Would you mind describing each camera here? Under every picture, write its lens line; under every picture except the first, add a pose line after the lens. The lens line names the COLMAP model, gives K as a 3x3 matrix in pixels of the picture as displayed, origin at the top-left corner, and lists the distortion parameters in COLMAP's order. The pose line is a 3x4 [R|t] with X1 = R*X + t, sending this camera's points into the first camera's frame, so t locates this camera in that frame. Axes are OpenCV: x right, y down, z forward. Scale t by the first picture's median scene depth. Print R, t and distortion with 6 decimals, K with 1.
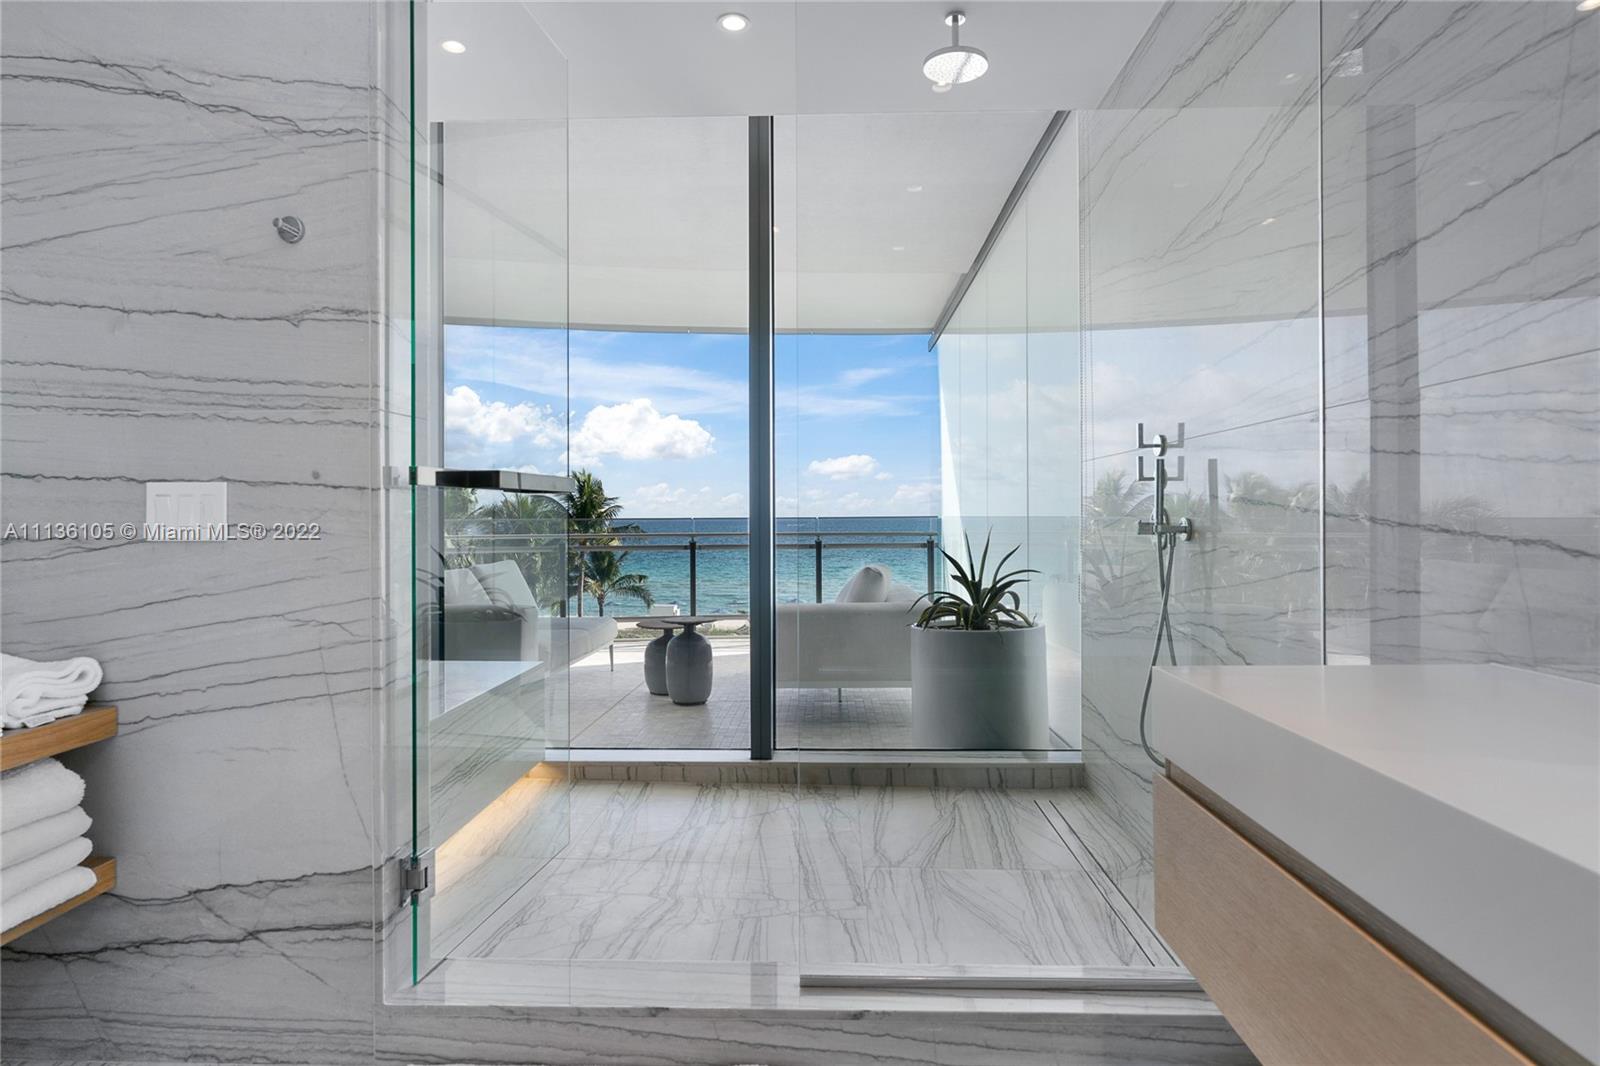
lens RADIAL K [[883.9, 0, 793.7], [0, 883.9, 520.1], [0, 0, 1]] dist [-0.001871, -0.000613]
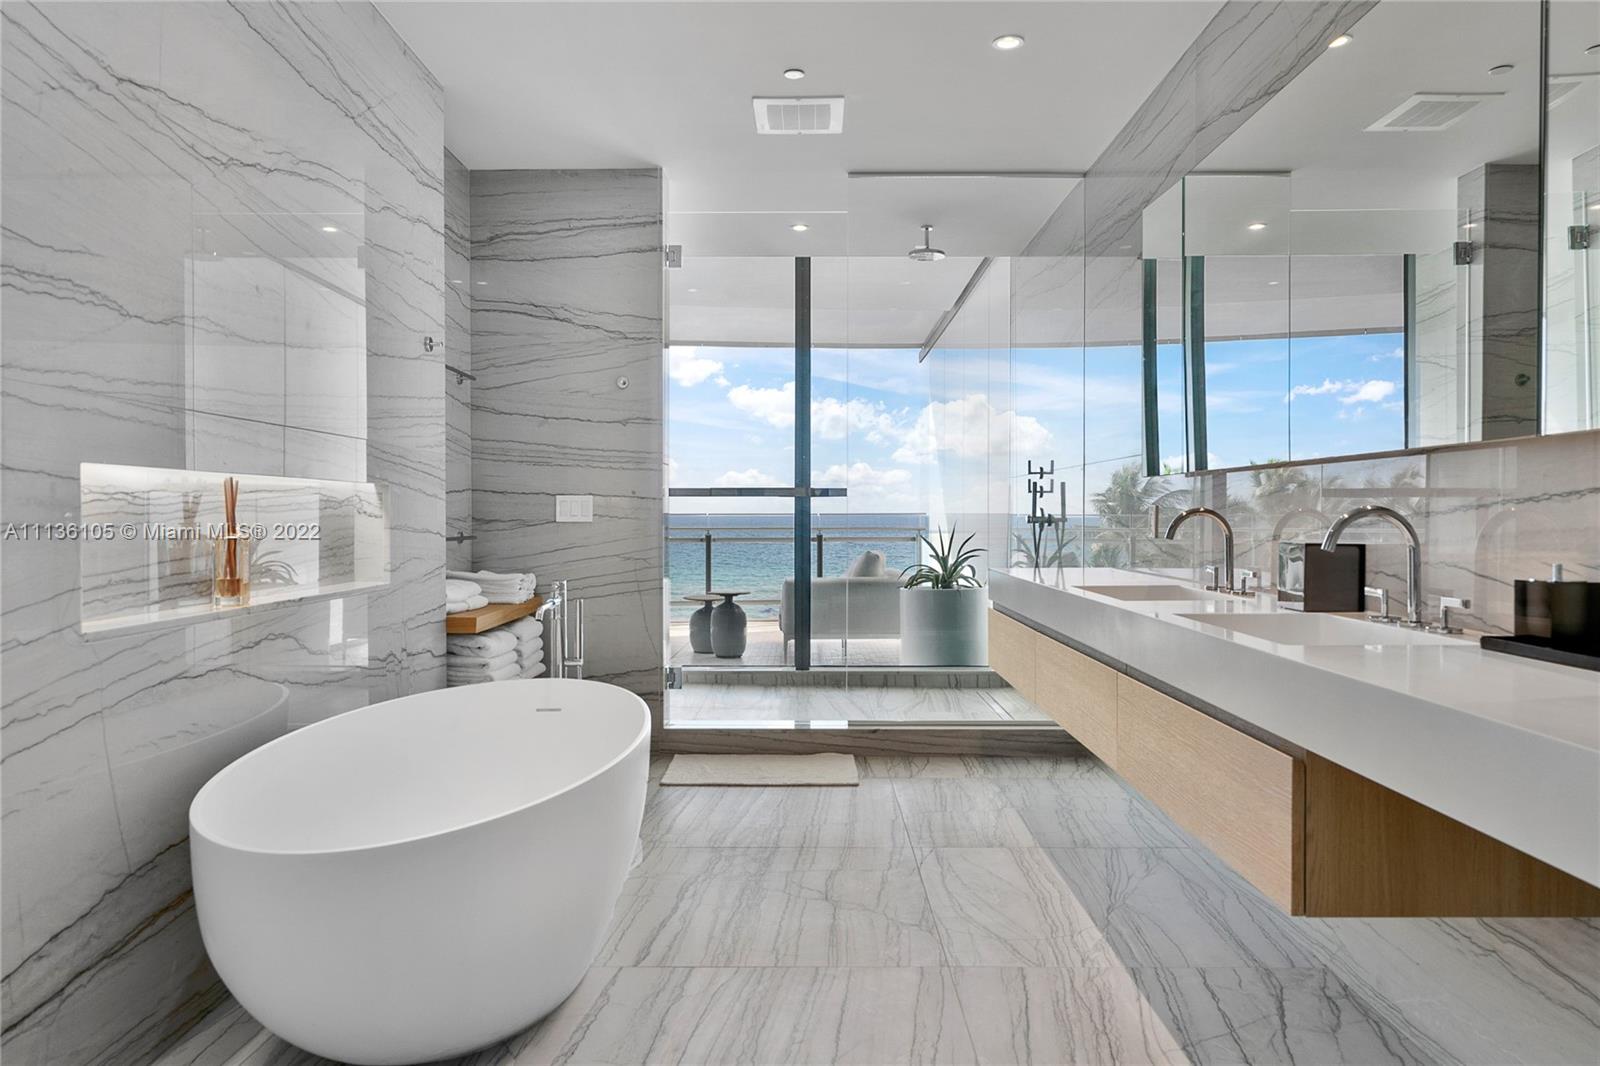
lens RADIAL K [[1081.7, 0, 800.0], [0, 1081.7, 533.0], [0, 0, 1]] dist [0.002596, 0.000199]
pose [[0.999339, 0.003498, 0.036192, -0.100011], [-0.004006, 0.999894, 0.013971, 0.005176], [-0.036139, -0.014107, 0.999247, -0.798411]]
